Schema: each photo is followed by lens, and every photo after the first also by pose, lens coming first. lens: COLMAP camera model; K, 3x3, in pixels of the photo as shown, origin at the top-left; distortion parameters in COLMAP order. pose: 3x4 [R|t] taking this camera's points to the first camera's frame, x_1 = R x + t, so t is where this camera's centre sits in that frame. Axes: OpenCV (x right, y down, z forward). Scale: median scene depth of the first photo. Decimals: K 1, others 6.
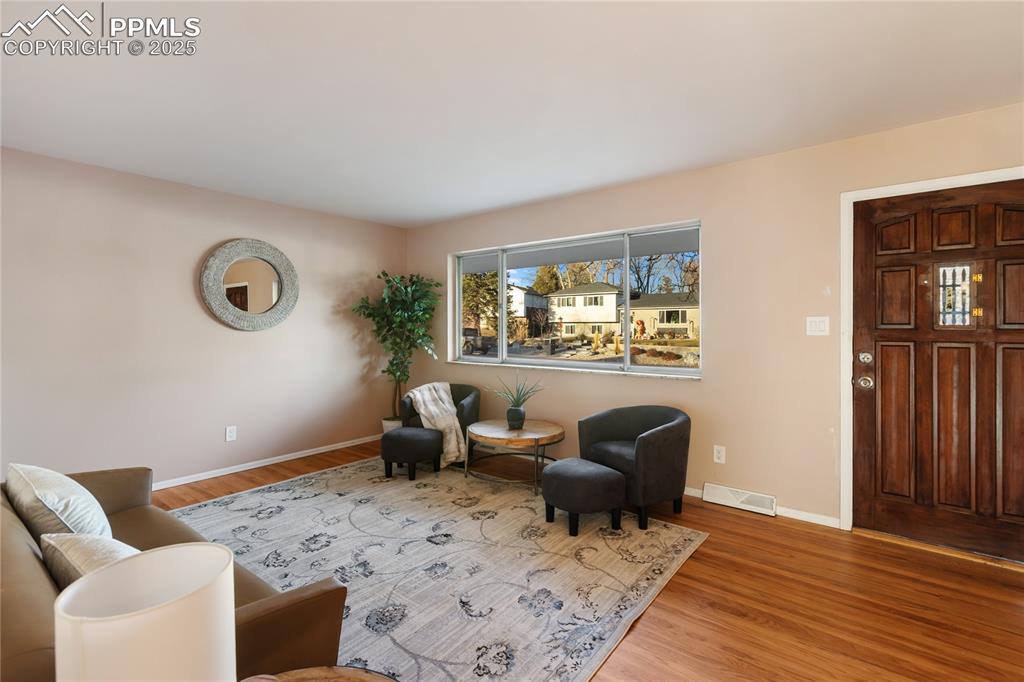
lens RADIAL K [[455.3, 0, 506.3], [0, 455.3, 325.8], [0, 0, 1]] dist [-0.000148, -0.000002]
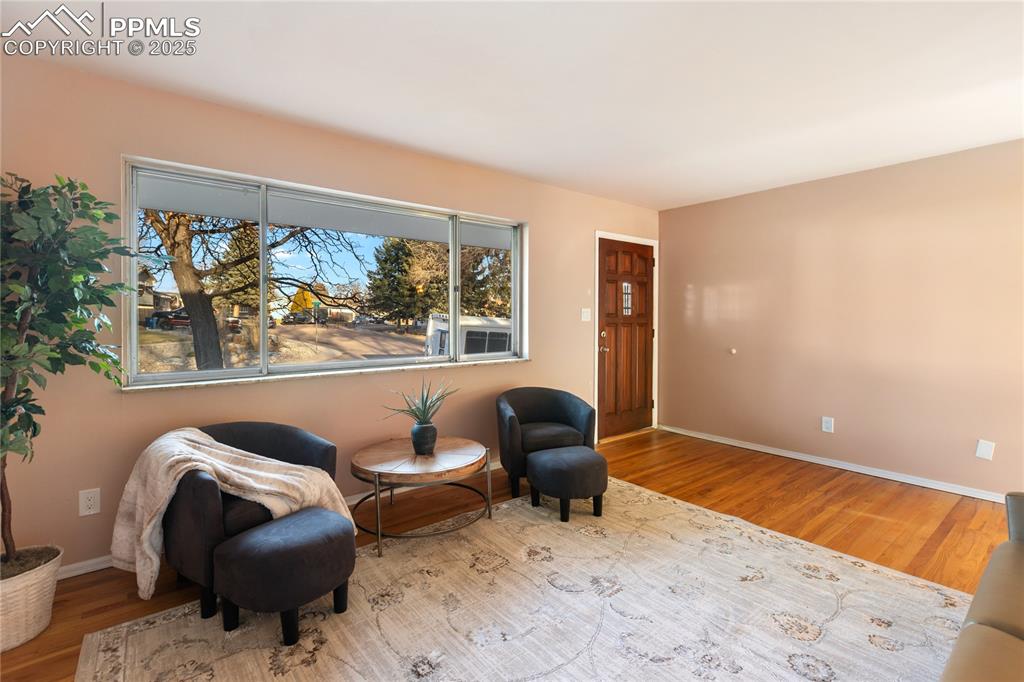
lens RADIAL K [[466.5, 0, 518.0], [0, 466.5, 318.4], [0, 0, 1]] dist [0.003201, 0.000118]
pose [[0.222863, -0.006074, 0.974831, -0.912577], [-0.006059, 0.999953, 0.007616, 0.002279], [-0.974831, -0.007603, 0.222815, 0.926092]]
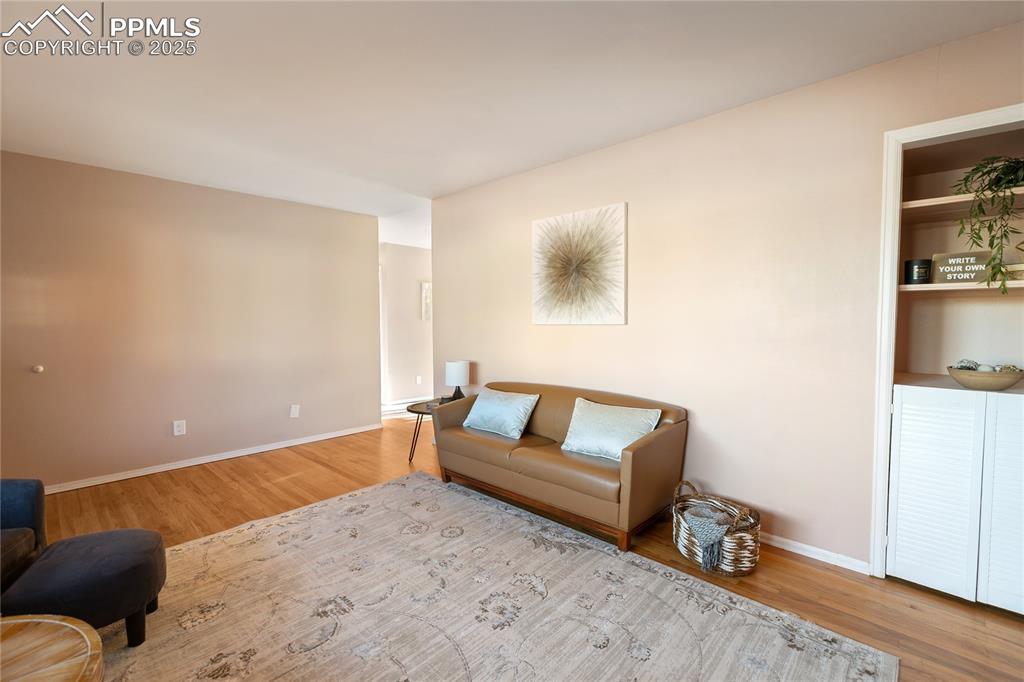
lens RADIAL K [[466.0, 0, 508.7], [0, 466.0, 337.1], [0, 0, 1]] dist [0.001847, 0.000115]
pose [[-0.994879, 0.000926, 0.101070, -0.476556], [0.004307, 0.999438, 0.033239, 0.008730], [-0.100982, 0.033504, -0.994324, 1.625371]]
